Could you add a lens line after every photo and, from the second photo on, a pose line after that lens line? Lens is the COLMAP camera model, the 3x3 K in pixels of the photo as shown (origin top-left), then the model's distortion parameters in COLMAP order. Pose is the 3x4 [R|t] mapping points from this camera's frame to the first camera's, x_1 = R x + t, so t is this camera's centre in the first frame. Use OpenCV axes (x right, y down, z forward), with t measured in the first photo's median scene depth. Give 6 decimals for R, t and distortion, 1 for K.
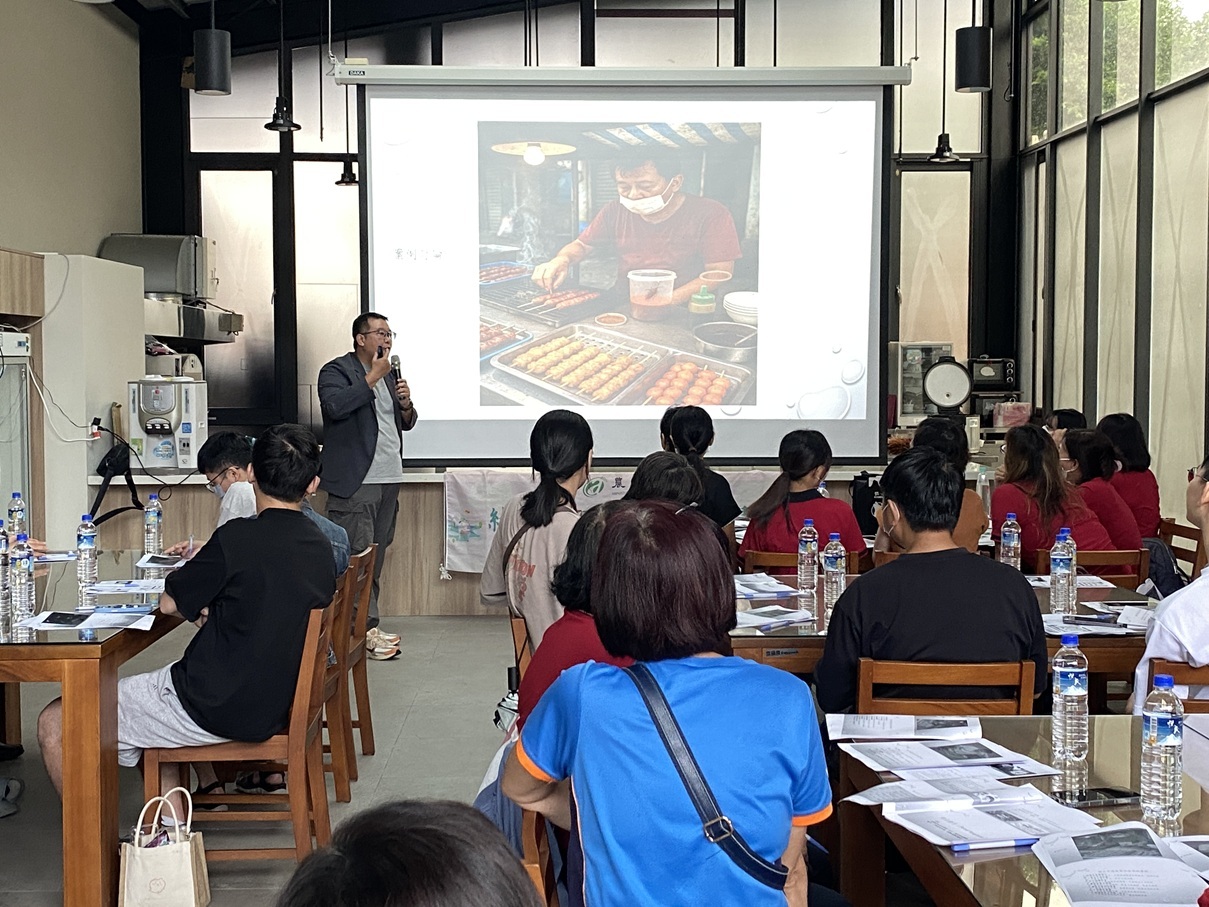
lens RADIAL K [[1561.1, 0, 606.0], [0, 1561.1, 443.6], [0, 0, 1]] dist [-0.000639, 0.000000]
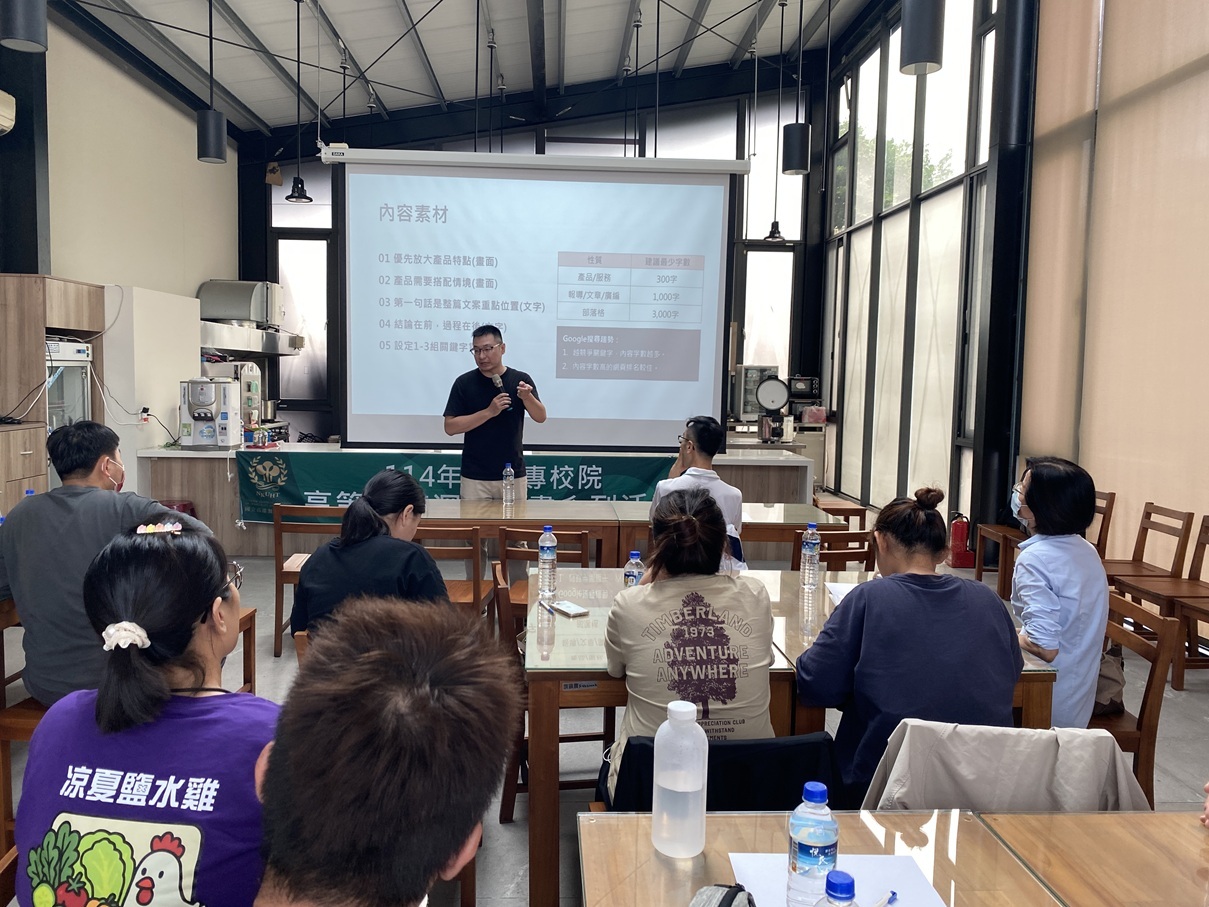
lens RADIAL K [[936.9, 0, 597.6], [0, 936.9, 454.1], [0, 0, 1]] dist [0.043409, -0.004835]
pose [[0.999428, 0.017906, 0.028693, 0.026225], [-0.018848, 0.999281, 0.032912, -0.006918], [-0.028083, -0.033434, 0.999046, 0.107052]]
